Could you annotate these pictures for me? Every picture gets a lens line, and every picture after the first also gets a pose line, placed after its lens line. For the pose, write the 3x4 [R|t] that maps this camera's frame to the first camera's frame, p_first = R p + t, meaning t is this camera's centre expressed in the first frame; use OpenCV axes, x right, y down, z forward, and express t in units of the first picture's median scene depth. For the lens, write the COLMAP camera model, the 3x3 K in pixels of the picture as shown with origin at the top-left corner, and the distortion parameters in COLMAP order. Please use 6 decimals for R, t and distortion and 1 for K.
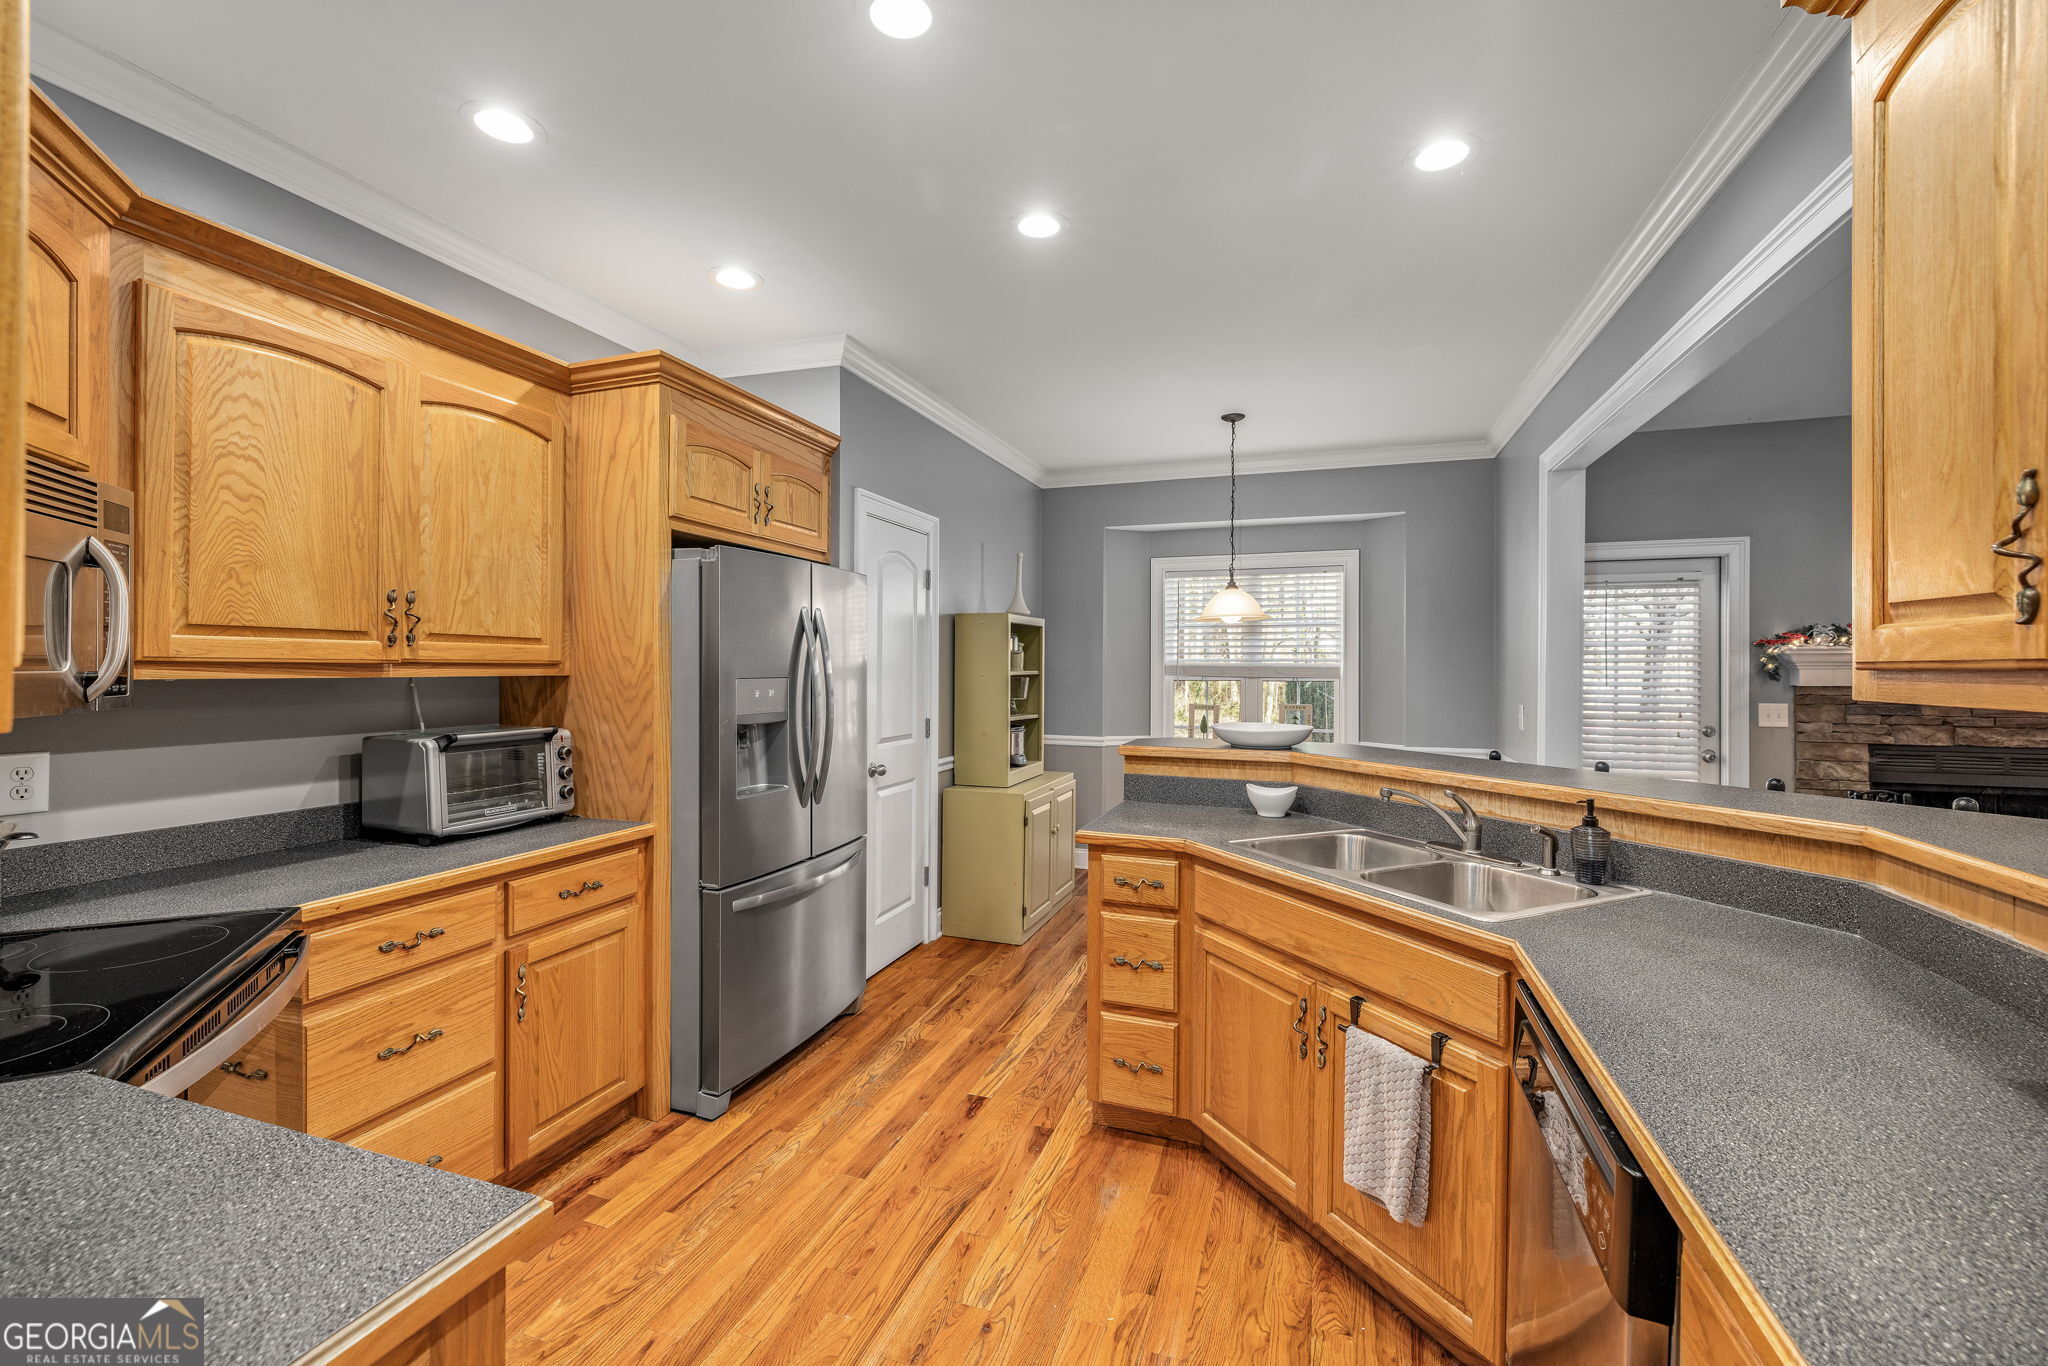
lens RADIAL K [[858.2, 0, 1011.8], [0, 858.2, 665.8], [0, 0, 1]] dist [0.000197, 0.000477]
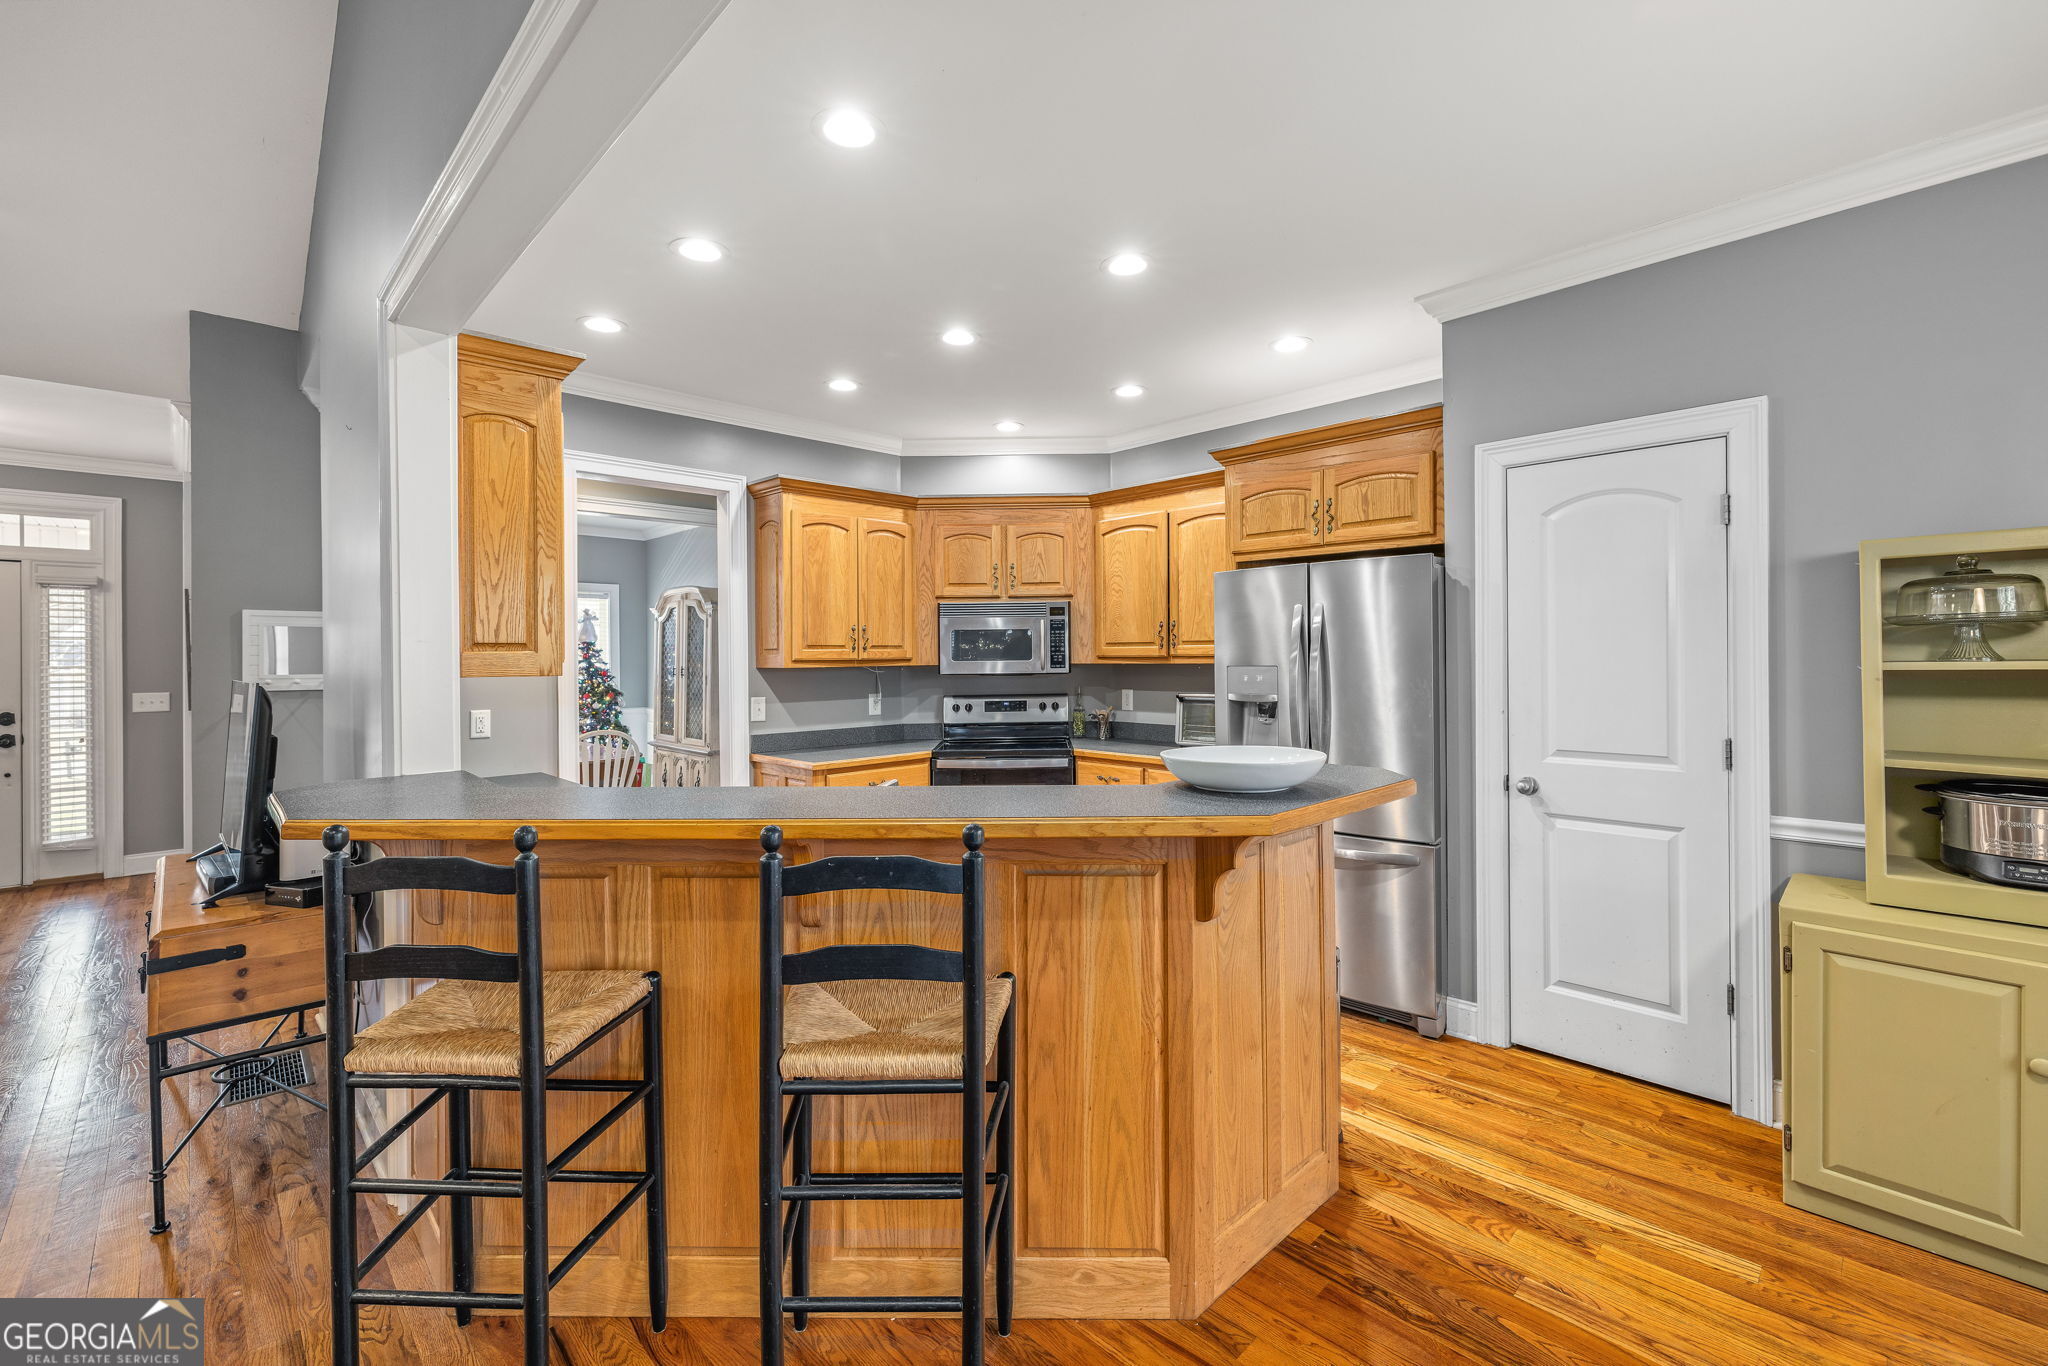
lens RADIAL K [[858.2, 0, 1015.1], [0, 858.2, 644.9], [0, 0, 1]] dist [0.000197, 0.000477]
pose [[-0.444940, -0.015091, -0.895433, 0.634632], [0.007267, 0.999764, -0.020460, 0.003869], [0.895531, -0.015611, -0.444726, 0.780710]]
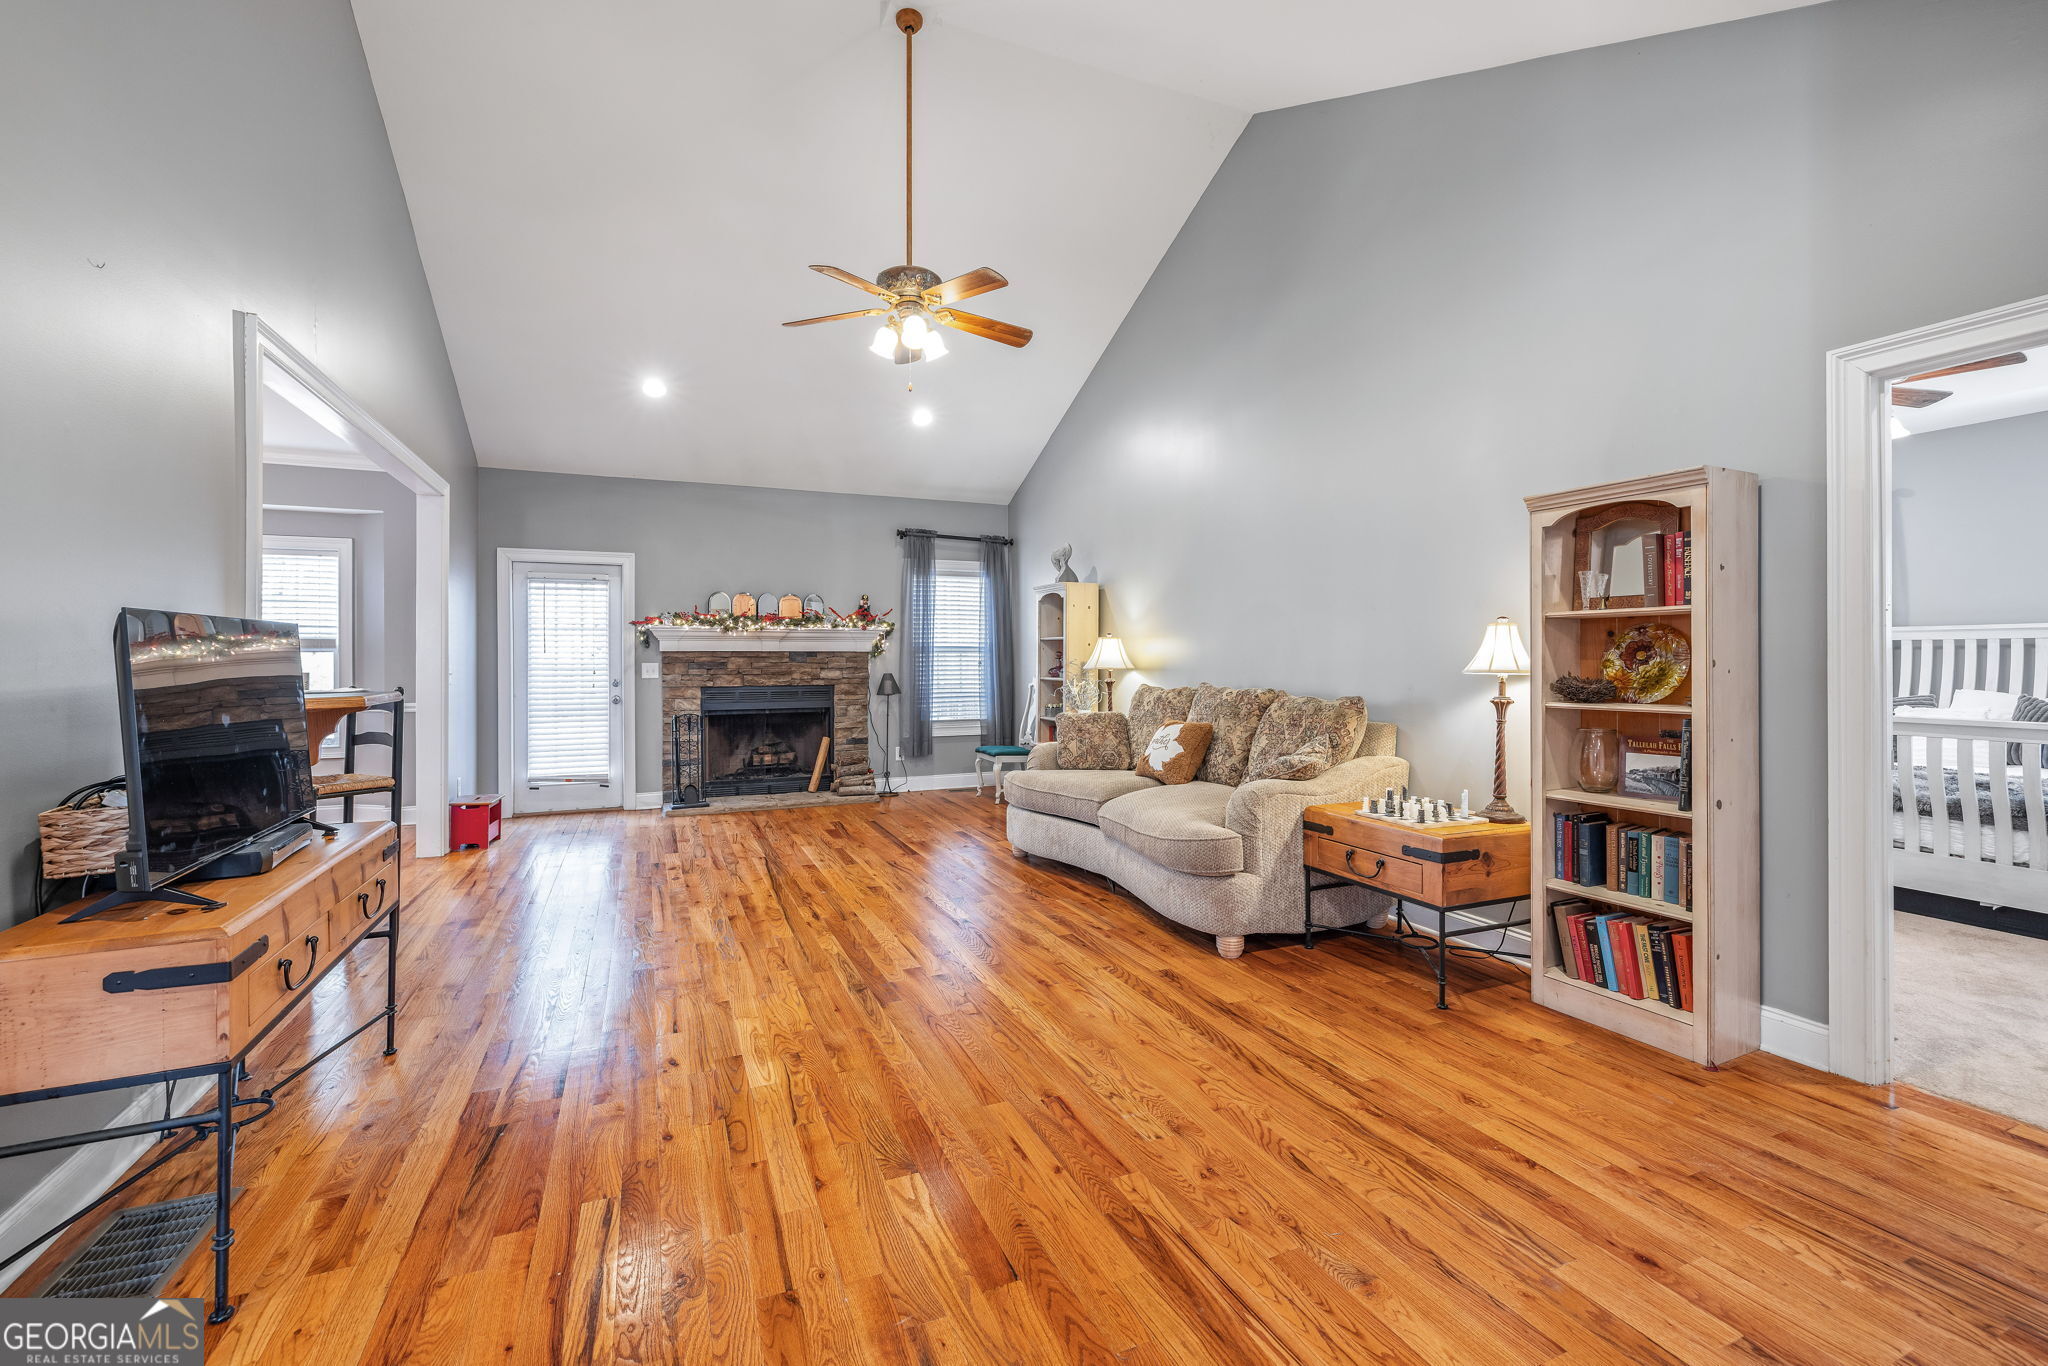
lens RADIAL K [[858.2, 0, 1027.2], [0, 858.2, 663.1], [0, 0, 1]] dist [0.000197, 0.000477]
pose [[0.727890, -0.009155, 0.685633, 0.335624], [0.005203, 0.999956, 0.007829, 0.036424], [-0.685675, -0.002132, 0.727905, -0.588505]]
